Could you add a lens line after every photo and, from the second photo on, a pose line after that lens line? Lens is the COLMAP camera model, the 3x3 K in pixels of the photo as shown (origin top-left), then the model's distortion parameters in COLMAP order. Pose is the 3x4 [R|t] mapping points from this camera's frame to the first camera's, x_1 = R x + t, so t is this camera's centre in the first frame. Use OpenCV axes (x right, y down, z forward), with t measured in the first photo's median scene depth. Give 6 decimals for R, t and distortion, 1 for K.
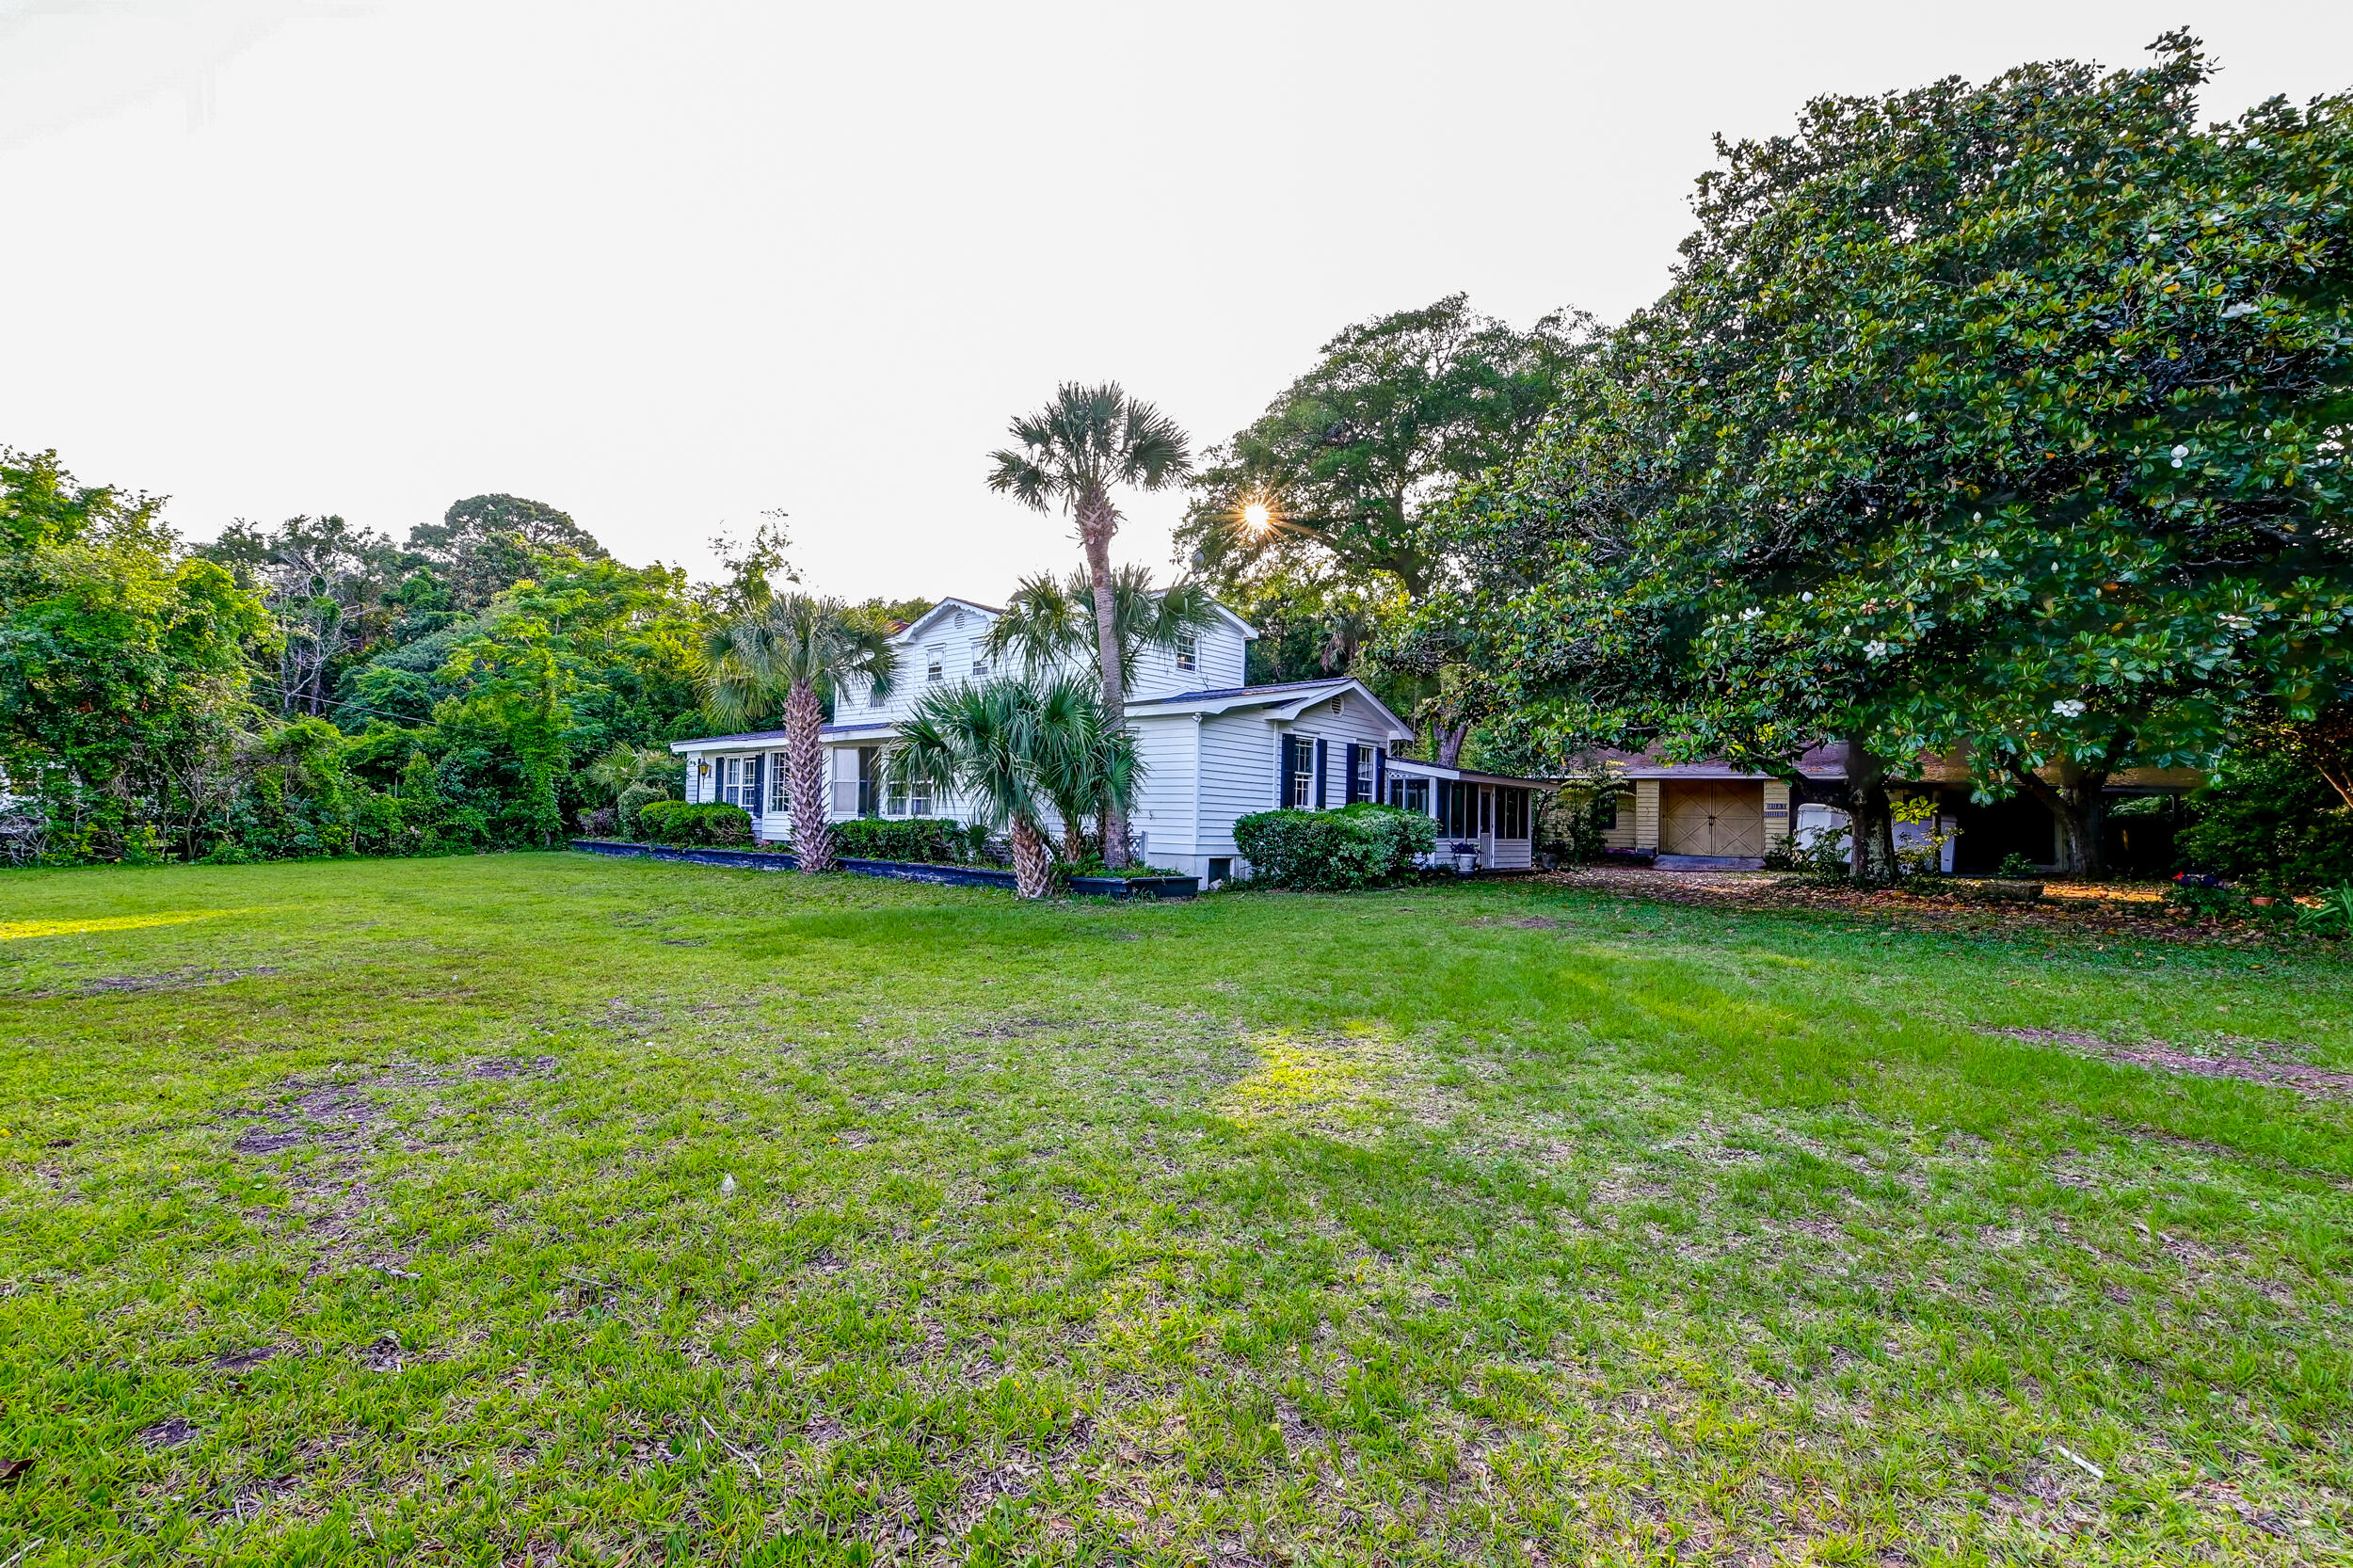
lens RADIAL K [[1030.8, 0, 1152.9], [0, 1030.8, 773.2], [0, 0, 1]] dist [-0.004429, 0.000368]
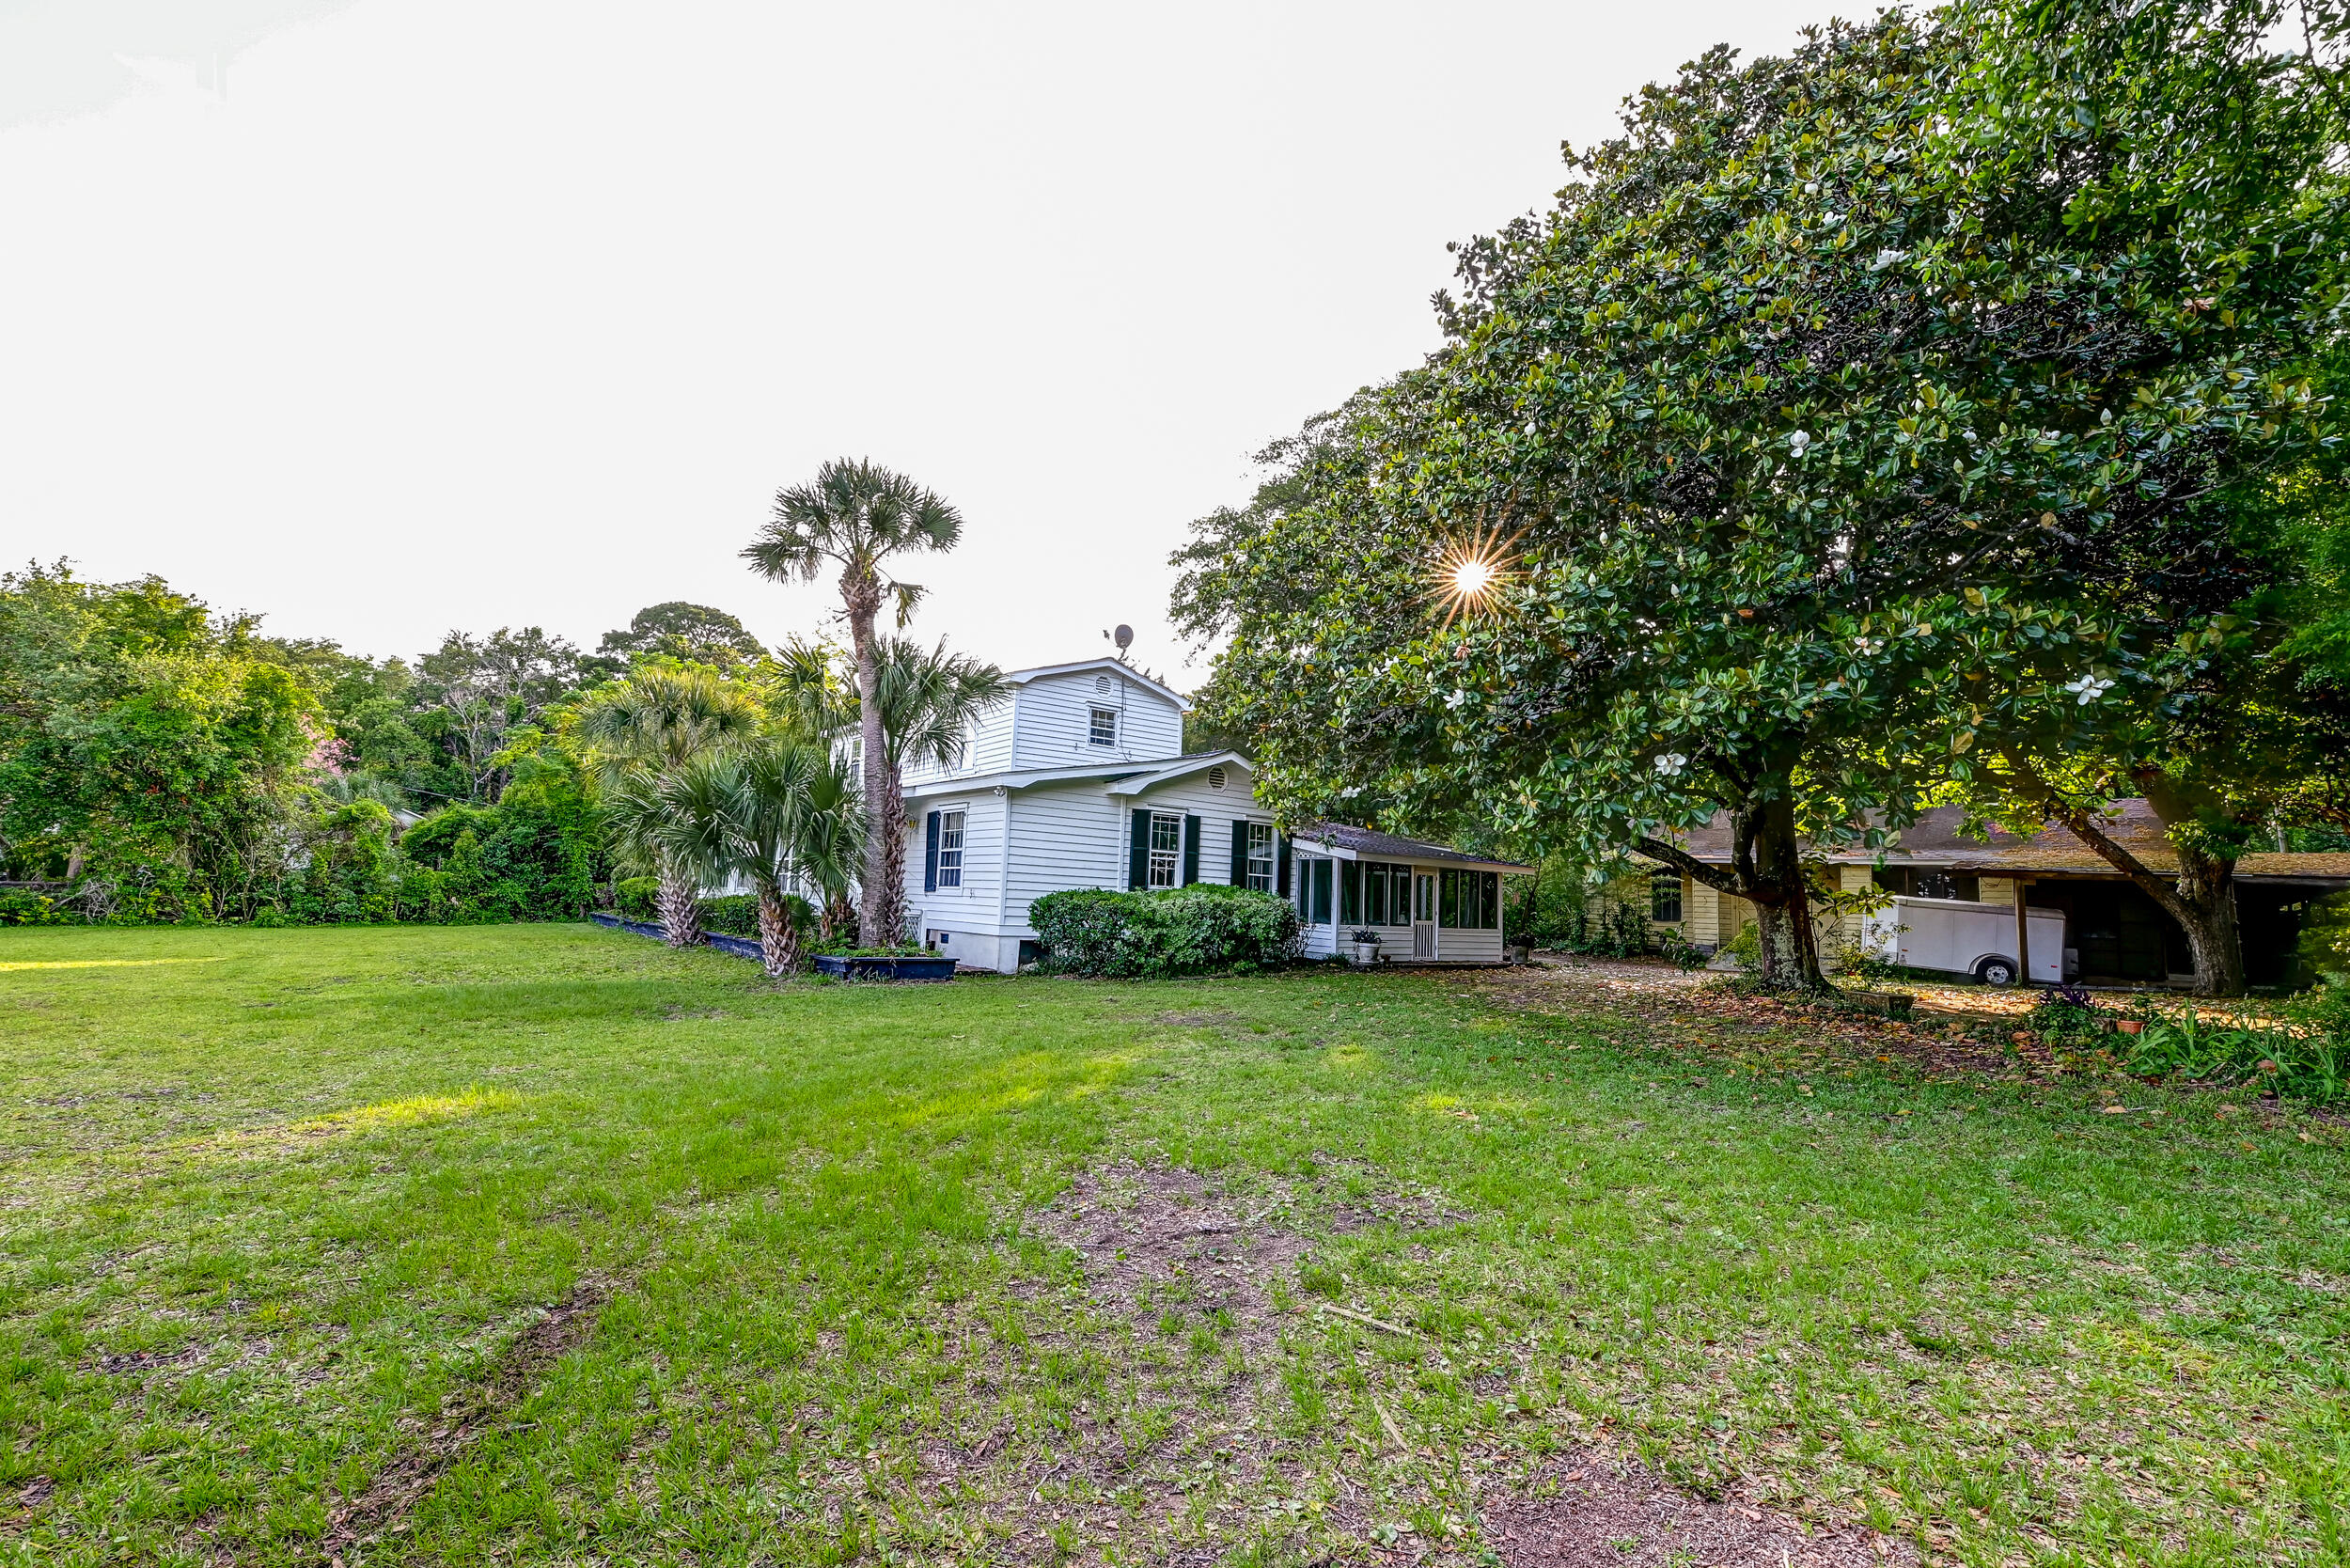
lens RADIAL K [[1029.5, 0, 1178.4], [0, 1029.5, 782.0], [0, 0, 1]] dist [-0.004429, 0.000368]
pose [[0.981131, -0.007750, -0.193188, 0.314454], [-0.006515, 0.997303, -0.073100, 0.004657], [0.193233, 0.072979, 0.978435, 0.073995]]
